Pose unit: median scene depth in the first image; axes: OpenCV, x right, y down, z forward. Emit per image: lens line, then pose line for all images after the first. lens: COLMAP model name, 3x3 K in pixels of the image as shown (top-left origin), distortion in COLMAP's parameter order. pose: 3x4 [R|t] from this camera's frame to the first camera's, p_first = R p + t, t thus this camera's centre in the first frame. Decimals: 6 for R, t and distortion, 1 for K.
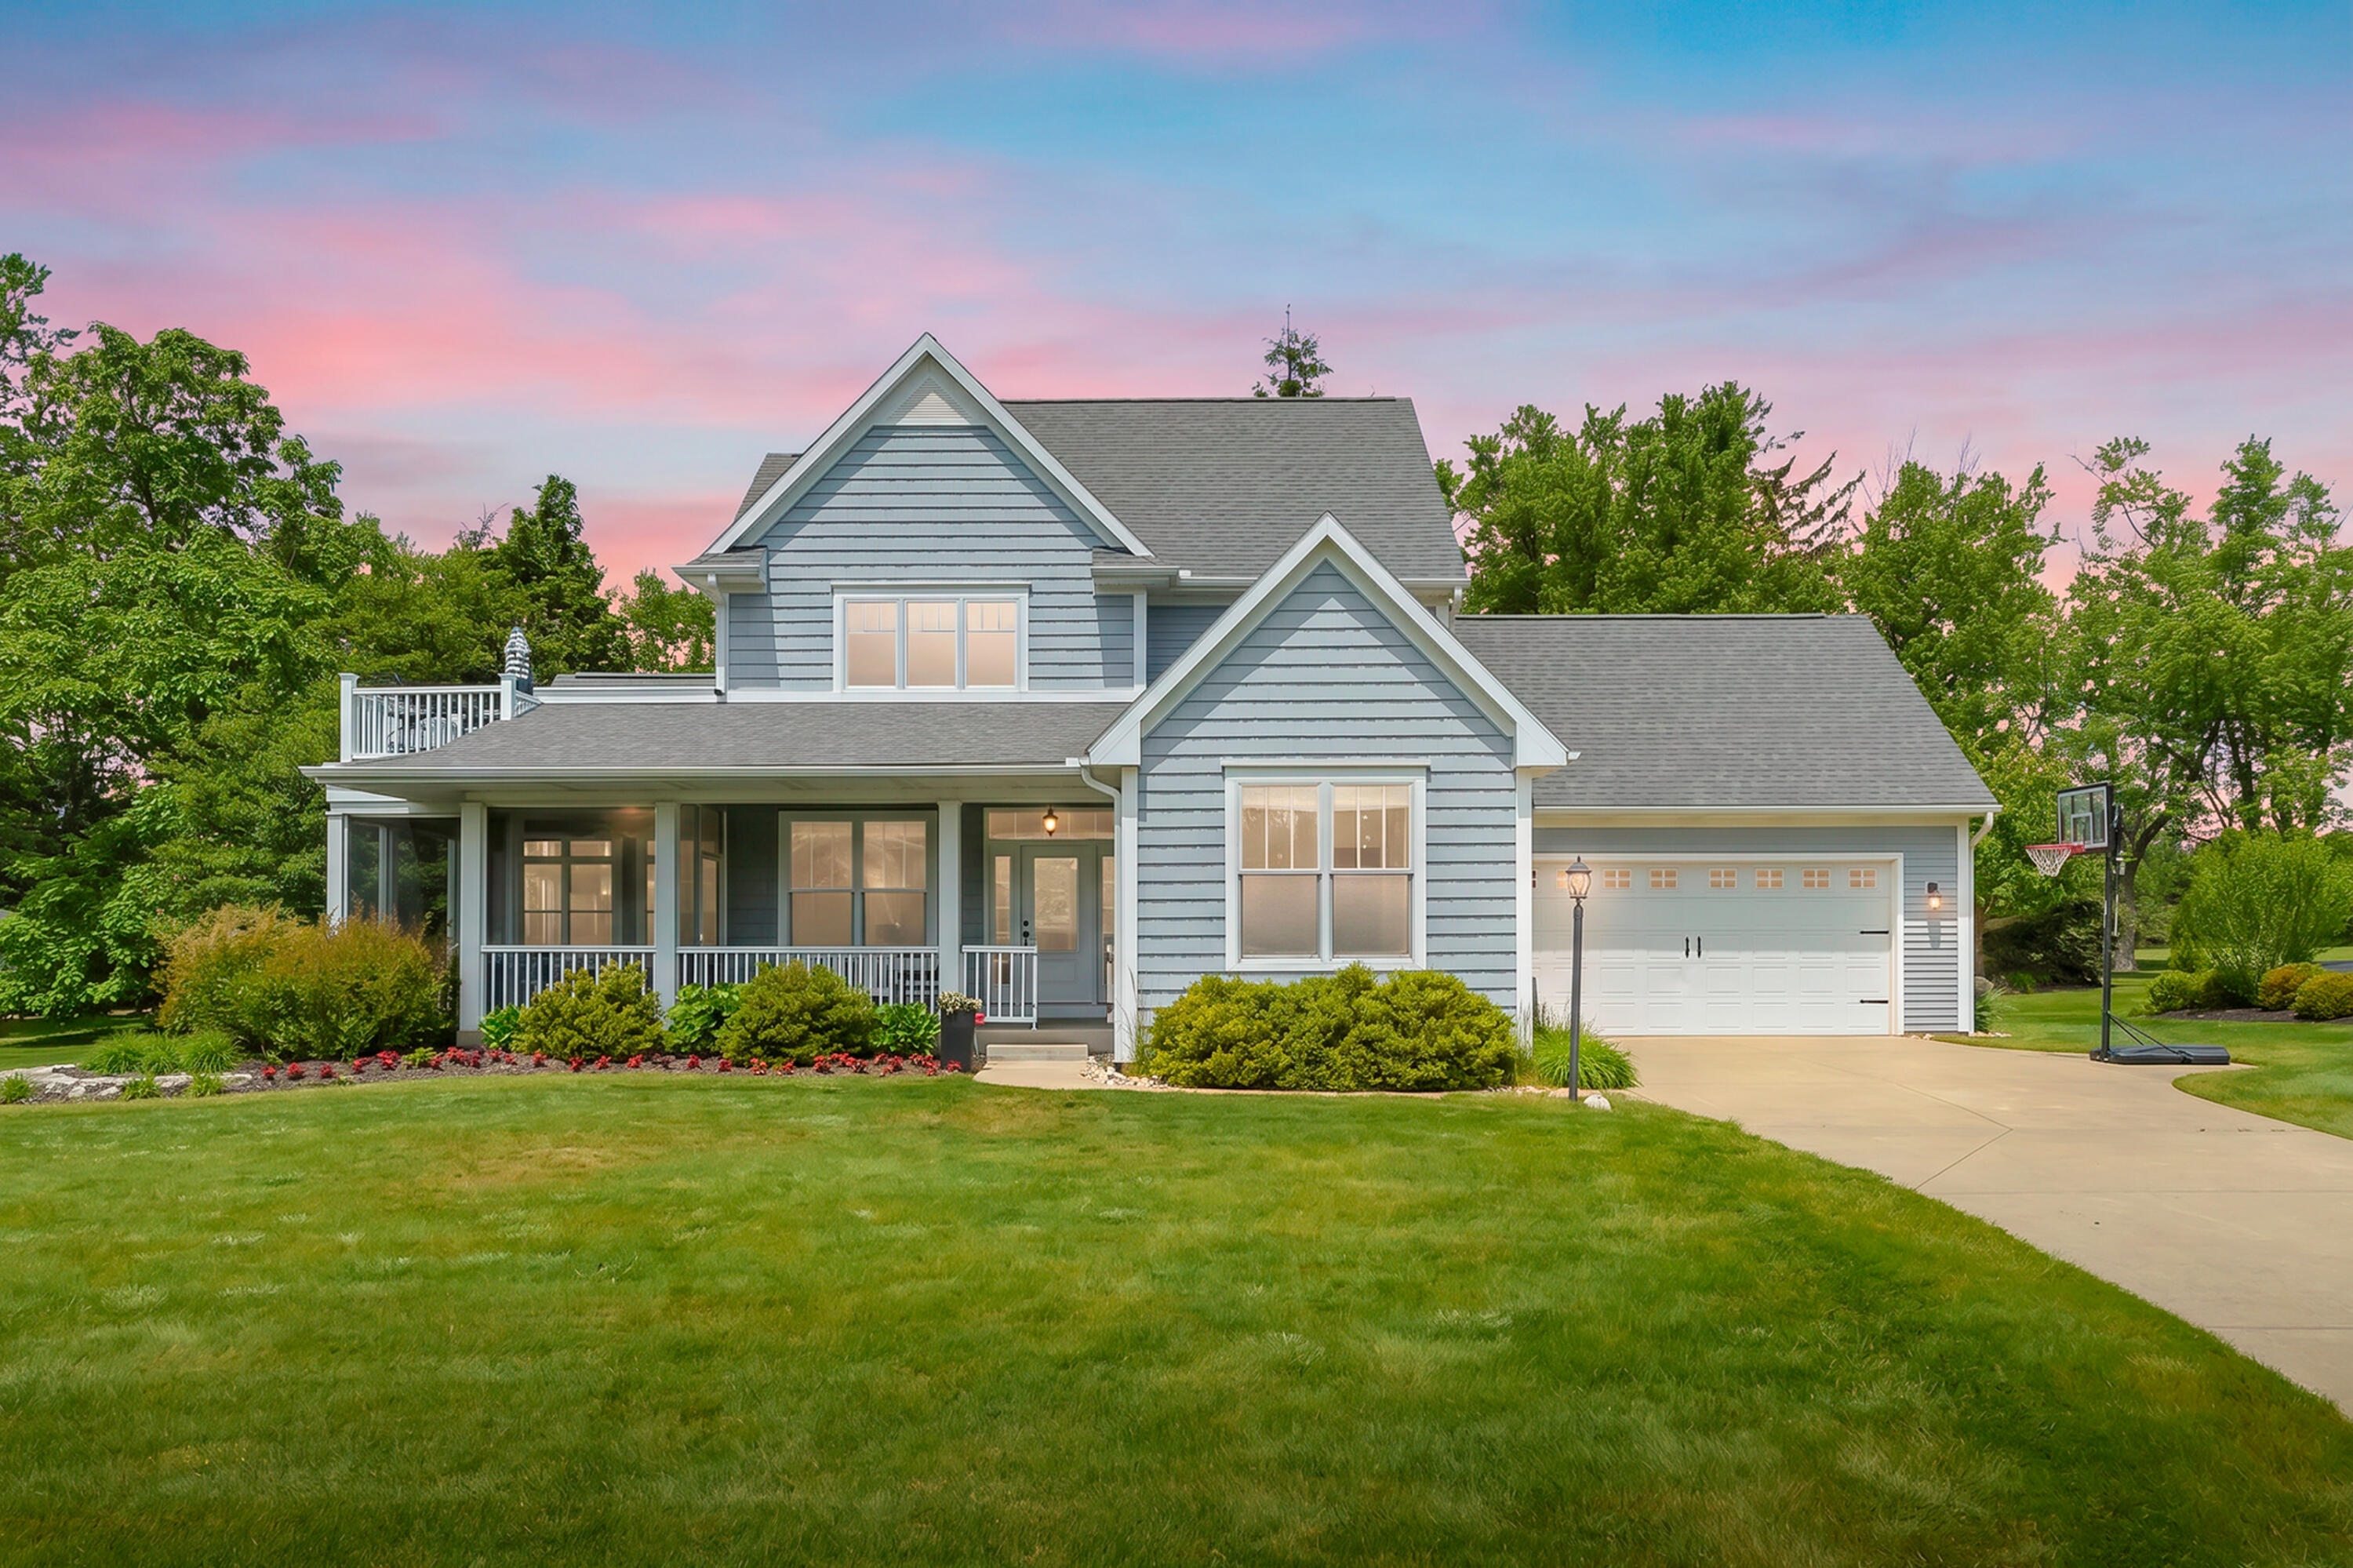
lens RADIAL K [[1604.7, 0, 1261.3], [0, 1604.7, 922.8], [0, 0, 1]] dist [-0.007708, -0.002002]
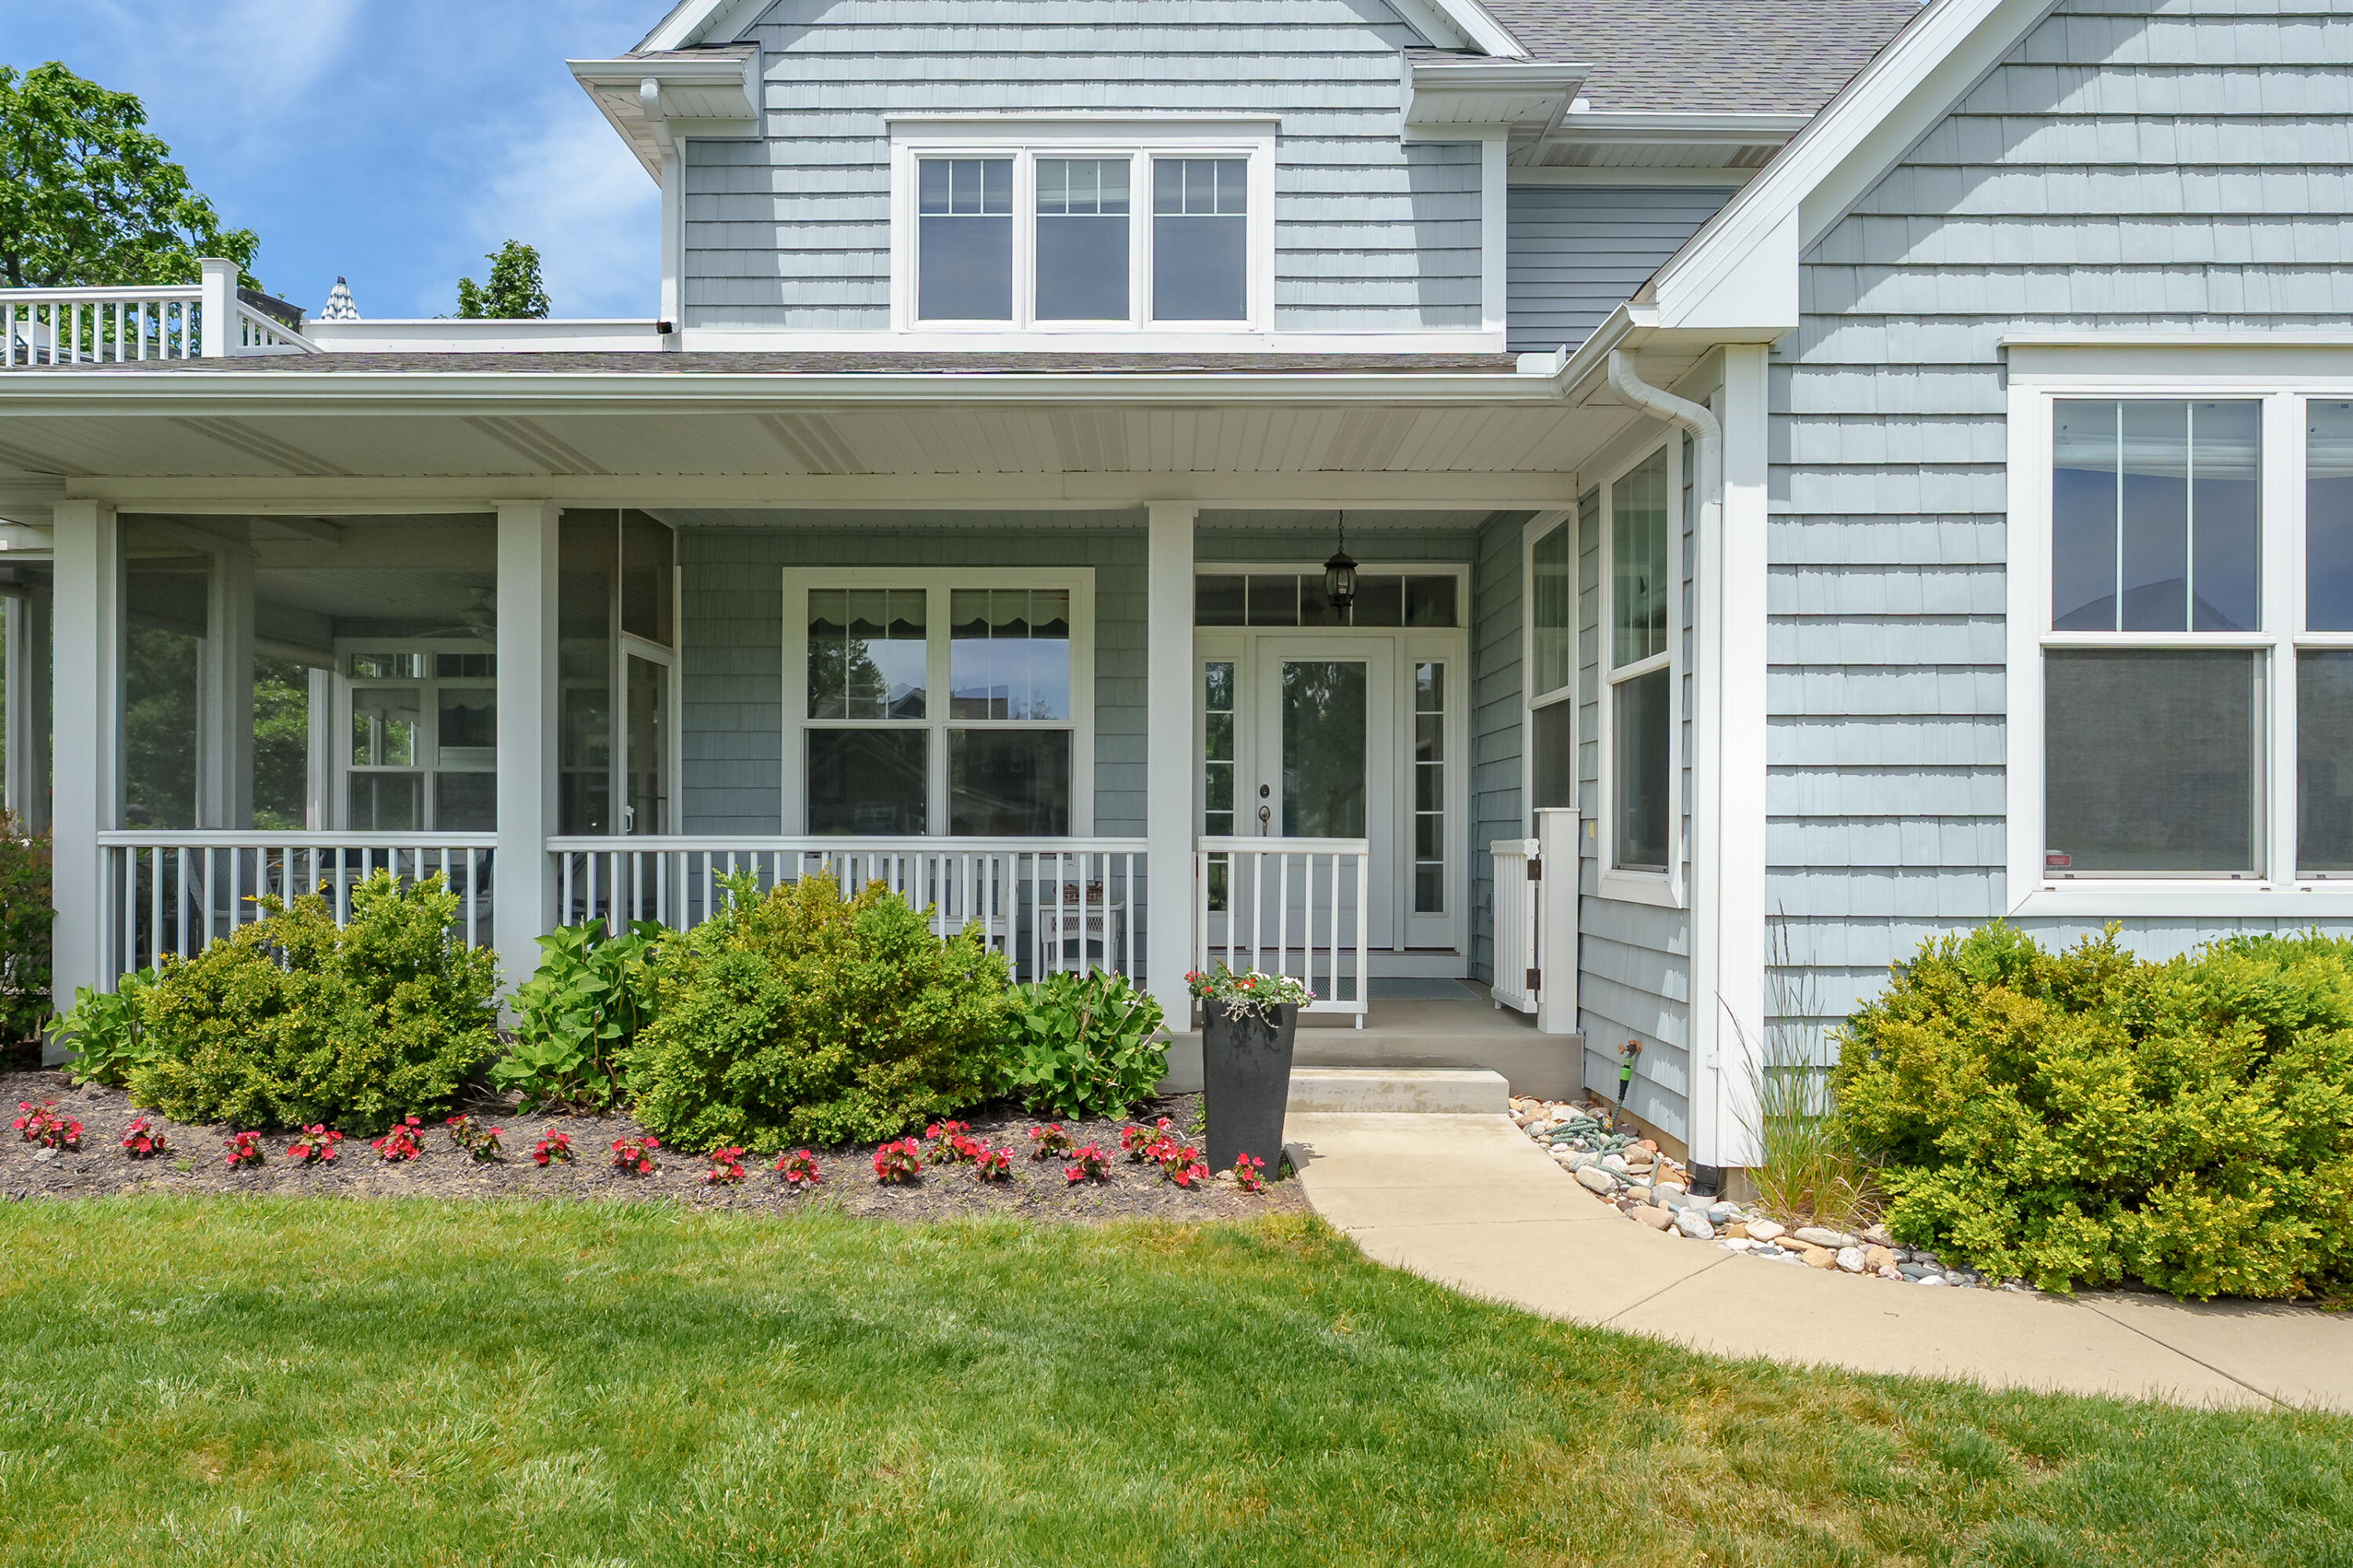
lens RADIAL K [[1508.2, 0, 1203.6], [0, 1508.2, 835.1], [0, 0, 1]] dist [-0.003902, 0.001841]
pose [[0.999652, 0.006264, -0.025642, -0.177691], [-0.005777, 0.999802, 0.019030, 0.006167], [0.025756, -0.018875, 0.999490, 0.600882]]
